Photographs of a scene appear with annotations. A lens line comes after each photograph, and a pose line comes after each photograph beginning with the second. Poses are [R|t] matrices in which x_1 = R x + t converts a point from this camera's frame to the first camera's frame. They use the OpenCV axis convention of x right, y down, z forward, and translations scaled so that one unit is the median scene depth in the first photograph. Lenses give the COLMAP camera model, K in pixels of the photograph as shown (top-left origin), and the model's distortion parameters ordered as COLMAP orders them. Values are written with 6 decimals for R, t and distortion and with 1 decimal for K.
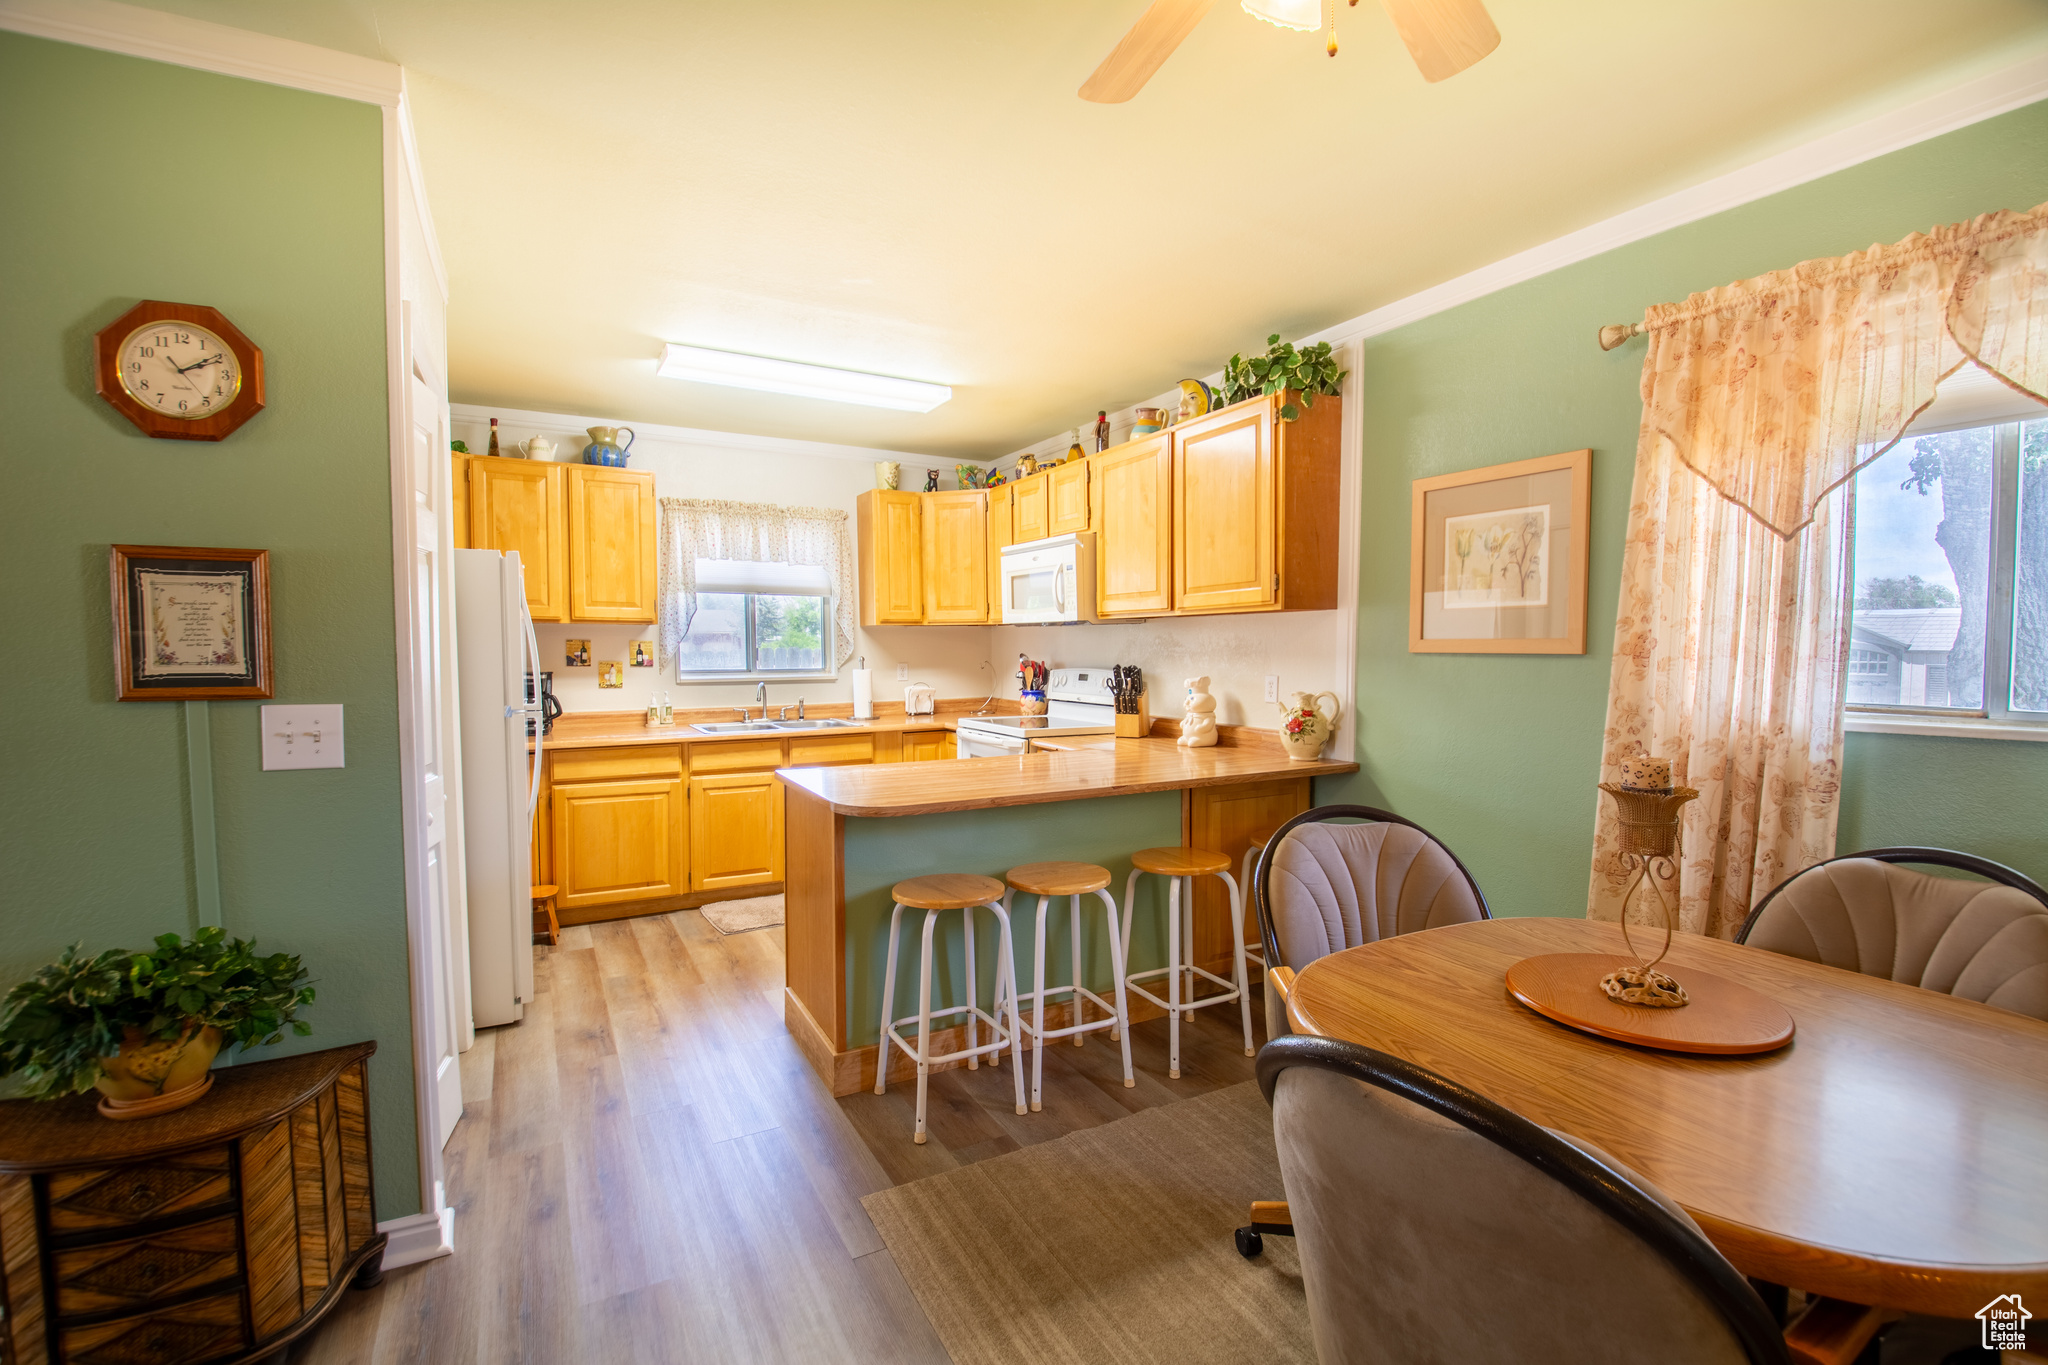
lens RADIAL K [[931.2, 0, 1024.0], [0, 931.2, 682.5], [0, 0, 1]] dist [0.000551, -0.015039]
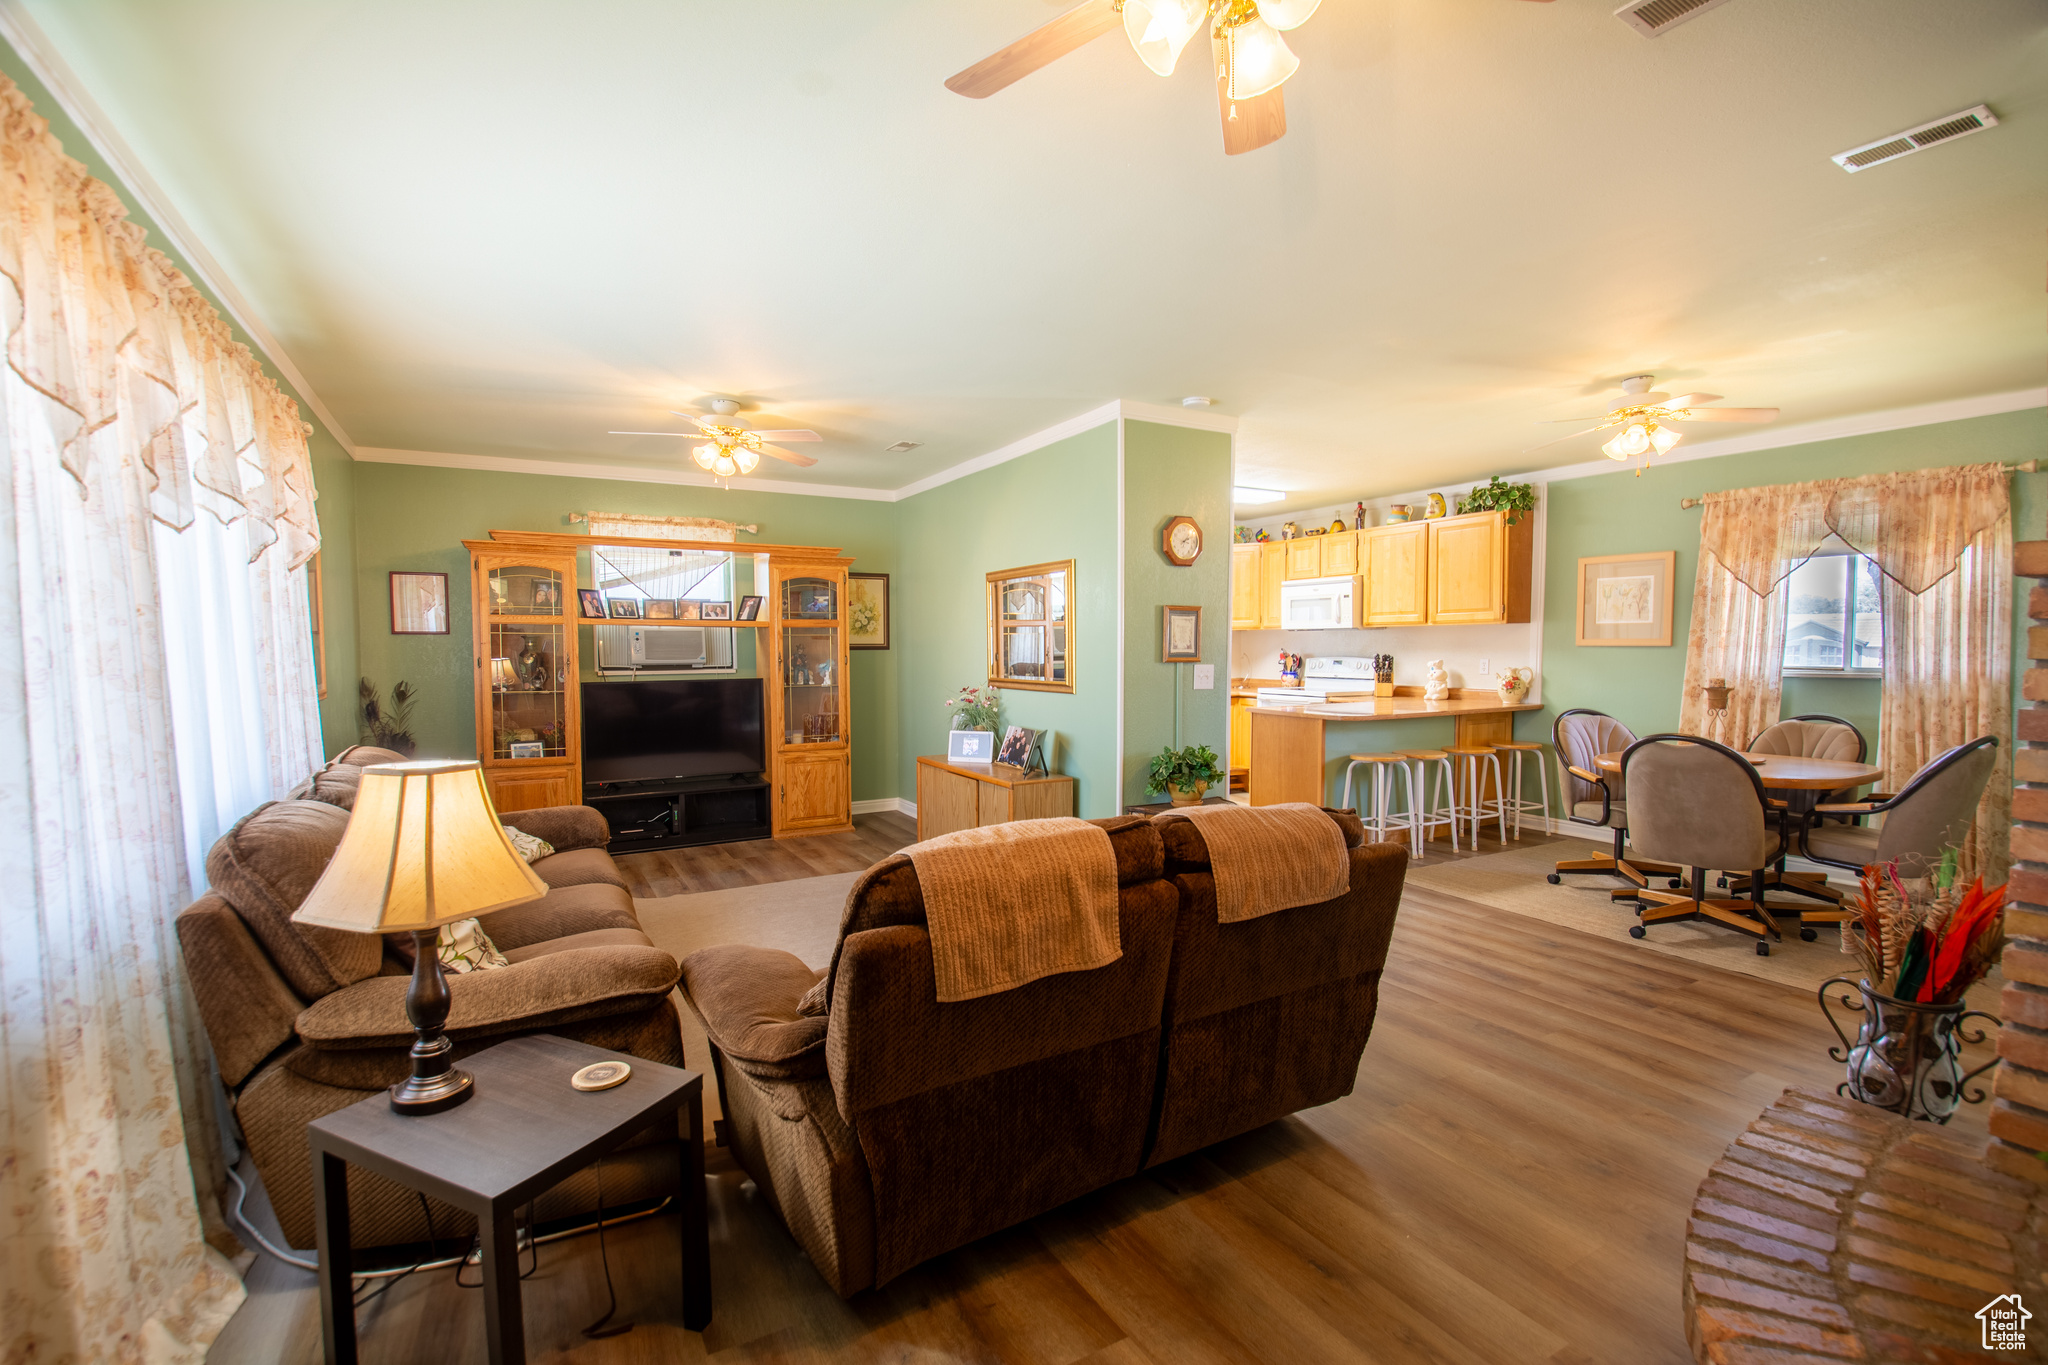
lens RADIAL K [[920.5, 0, 1028.6], [0, 920.5, 686.0], [0, 0, 1]] dist [-0.025274, 0.000197]
pose [[0.999989, -0.002060, 0.004134, -0.848519], [0.002041, 0.999988, 0.004564, 0.046939], [-0.004144, -0.004555, 0.999981, -1.041465]]
